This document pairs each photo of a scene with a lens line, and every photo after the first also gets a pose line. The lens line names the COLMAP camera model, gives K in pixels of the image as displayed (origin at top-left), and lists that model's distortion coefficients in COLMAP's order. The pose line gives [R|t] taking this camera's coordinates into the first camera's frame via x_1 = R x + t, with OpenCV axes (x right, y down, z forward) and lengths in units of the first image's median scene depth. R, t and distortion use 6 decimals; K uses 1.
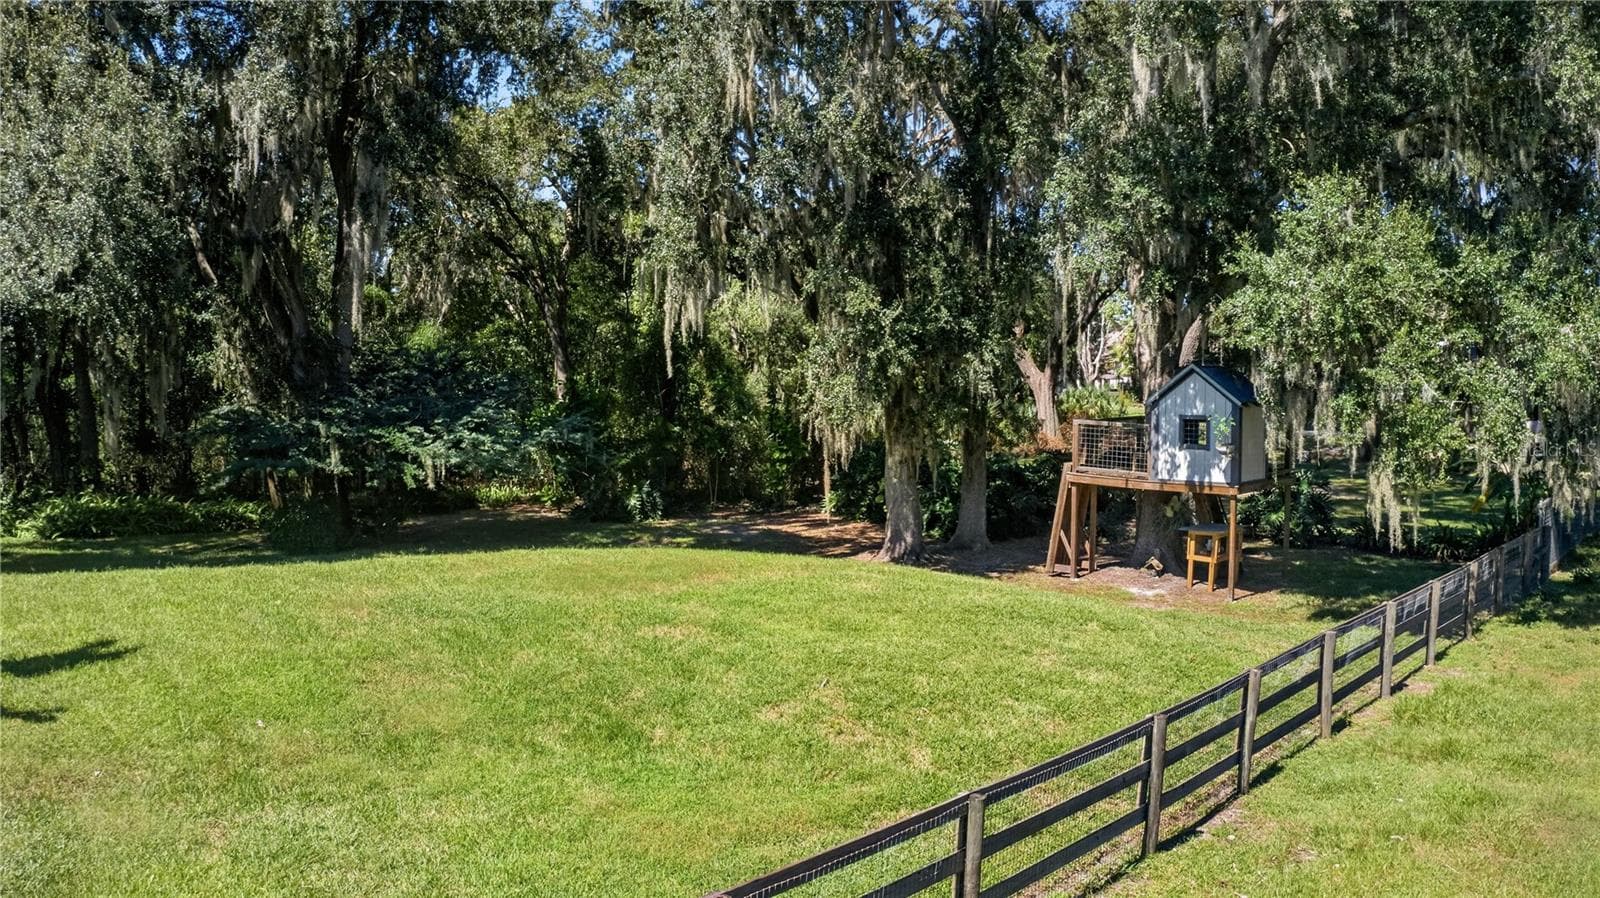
lens RADIAL K [[1257.5, 0, 795.3], [0, 1257.5, 437.8], [0, 0, 1]] dist [-0.173826, 0.003896]
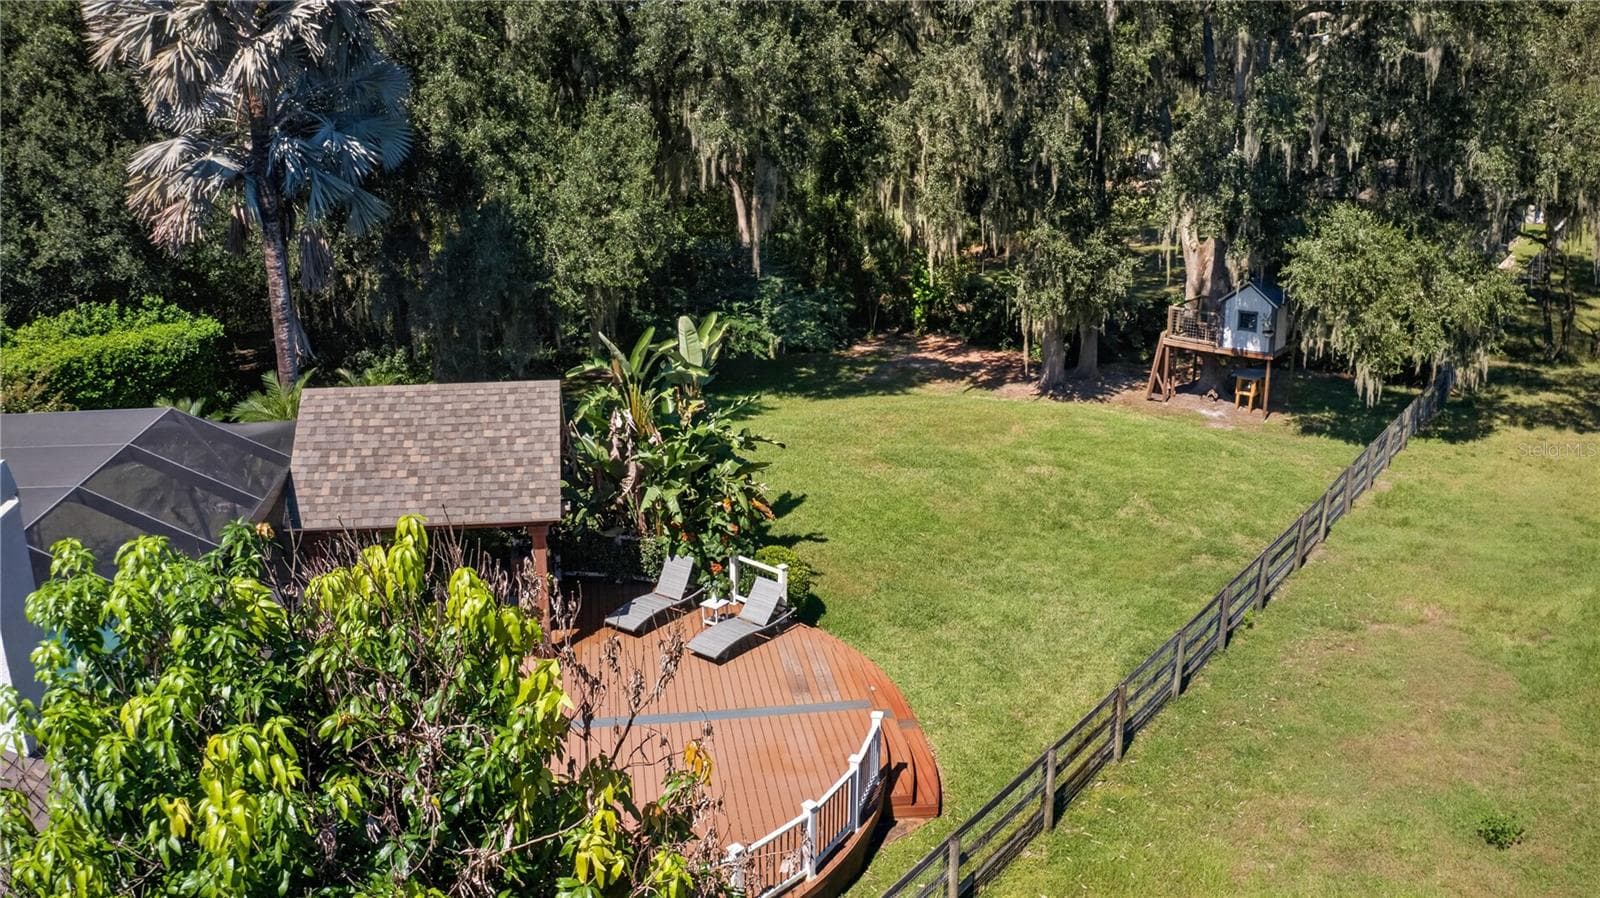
lens RADIAL K [[1257.5, 0, 795.3], [0, 1257.5, 437.8], [0, 0, 1]] dist [-0.173826, 0.003896]
pose [[0.995975, -0.032632, 0.083475, -0.522752], [0.013552, 0.975487, 0.219639, -0.271352], [-0.088596, -0.217624, 0.972003, -0.720976]]
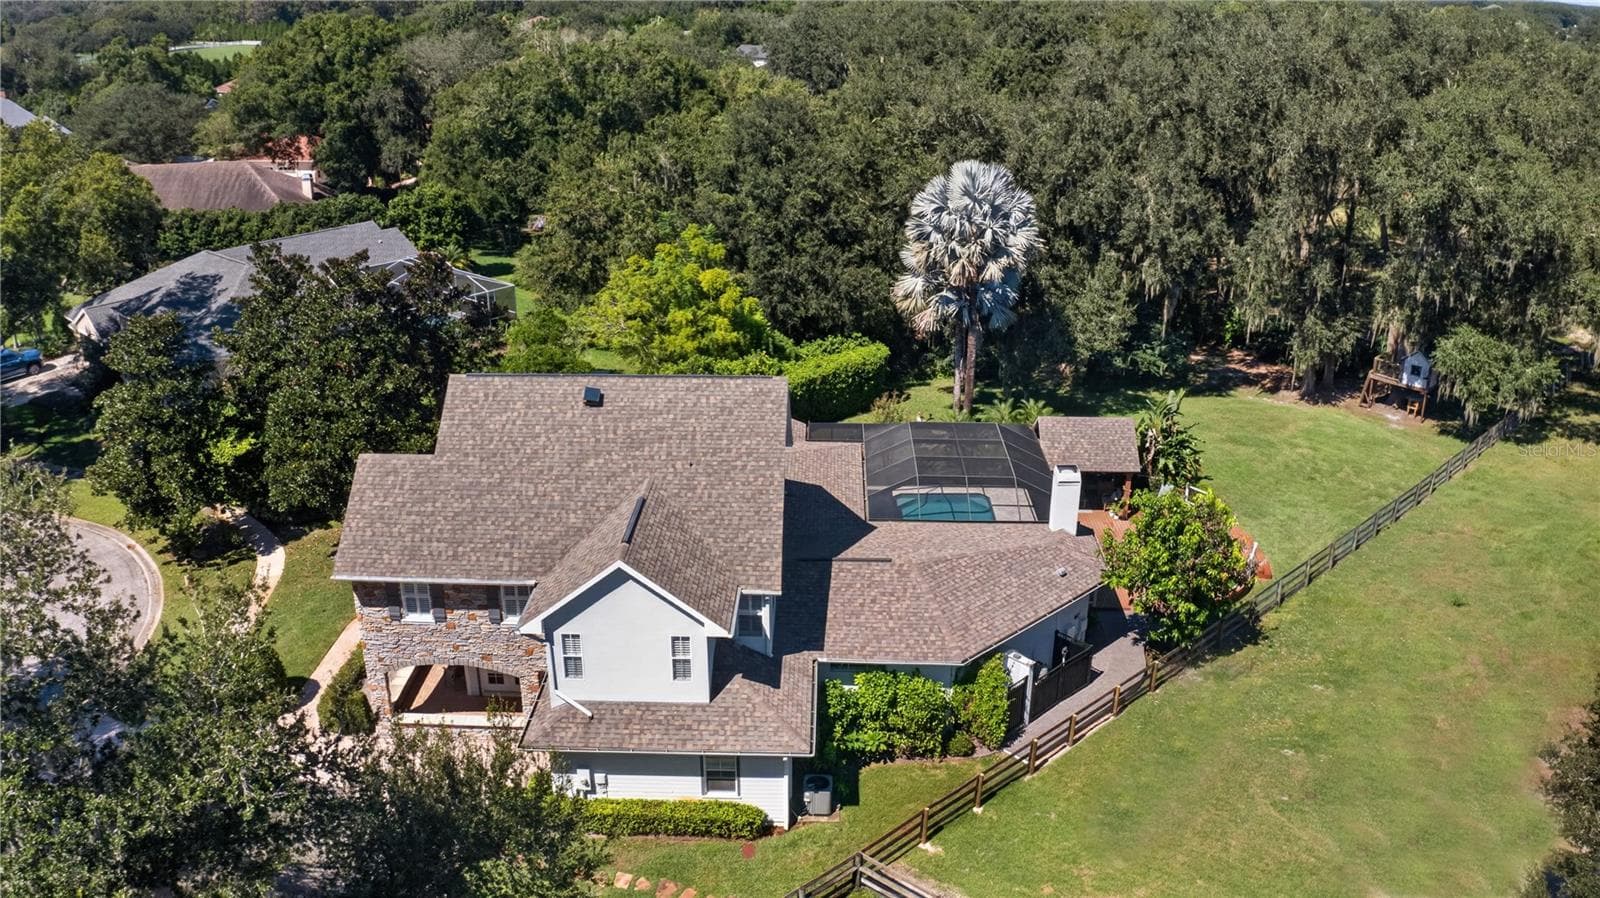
lens RADIAL K [[1257.5, 0, 795.3], [0, 1257.5, 437.8], [0, 0, 1]] dist [-0.173826, 0.003896]
pose [[0.996058, 0.022829, -0.085712, -1.183990], [0.004549, 0.951891, 0.306402, -0.945507], [0.088583, -0.305584, 0.948036, -2.502766]]
